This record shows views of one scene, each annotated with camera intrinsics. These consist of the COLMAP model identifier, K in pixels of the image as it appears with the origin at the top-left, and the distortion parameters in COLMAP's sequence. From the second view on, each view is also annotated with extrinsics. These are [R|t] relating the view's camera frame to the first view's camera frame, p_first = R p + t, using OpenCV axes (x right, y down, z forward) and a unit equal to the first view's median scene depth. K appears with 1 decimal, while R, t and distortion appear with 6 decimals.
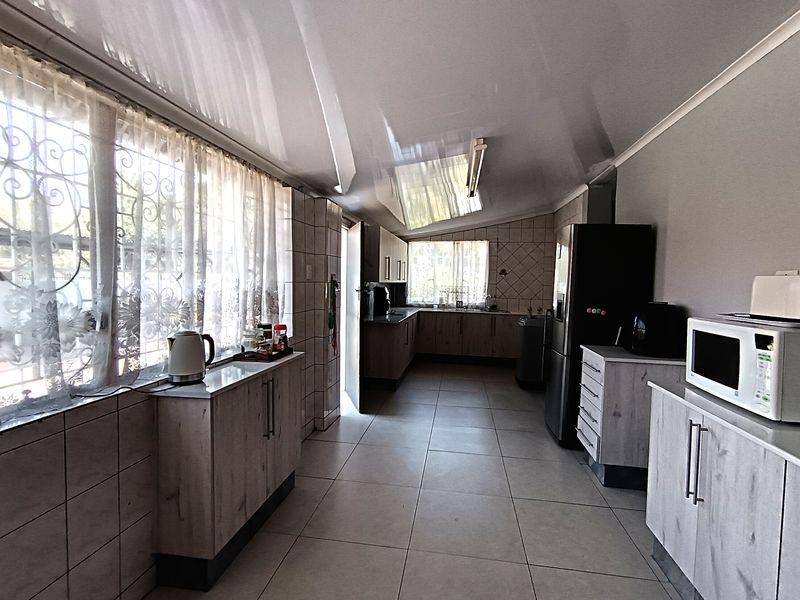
lens RADIAL K [[376.7, 0, 400.0], [0, 376.7, 300.0], [0, 0, 1]] dist [-0.003147, -0.000115]
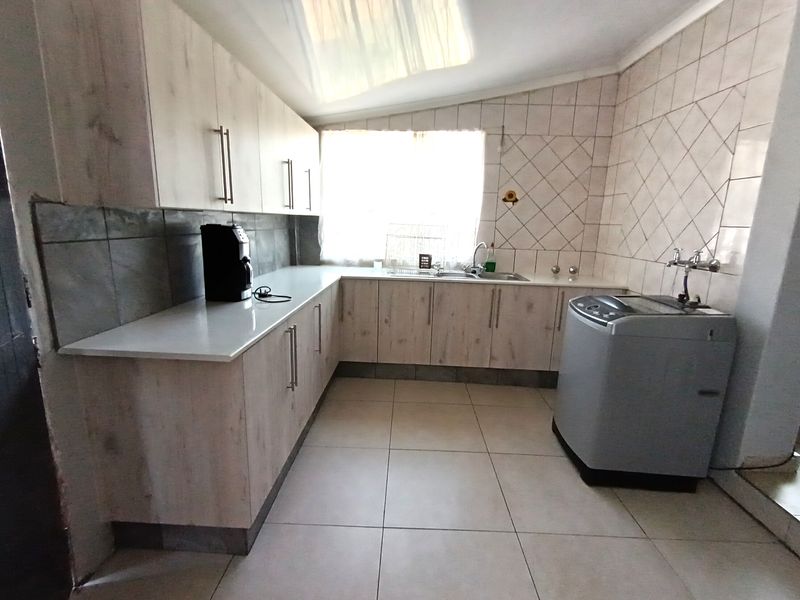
lens RADIAL K [[376.7, 0, 400.0], [0, 376.7, 300.0], [0, 0, 1]] dist [-0.003147, -0.000115]
pose [[0.990343, -0.018763, 0.137366, 0.054954], [-0.003135, 0.987516, 0.157486, -0.016858], [-0.138606, -0.156396, 0.977921, 0.506349]]
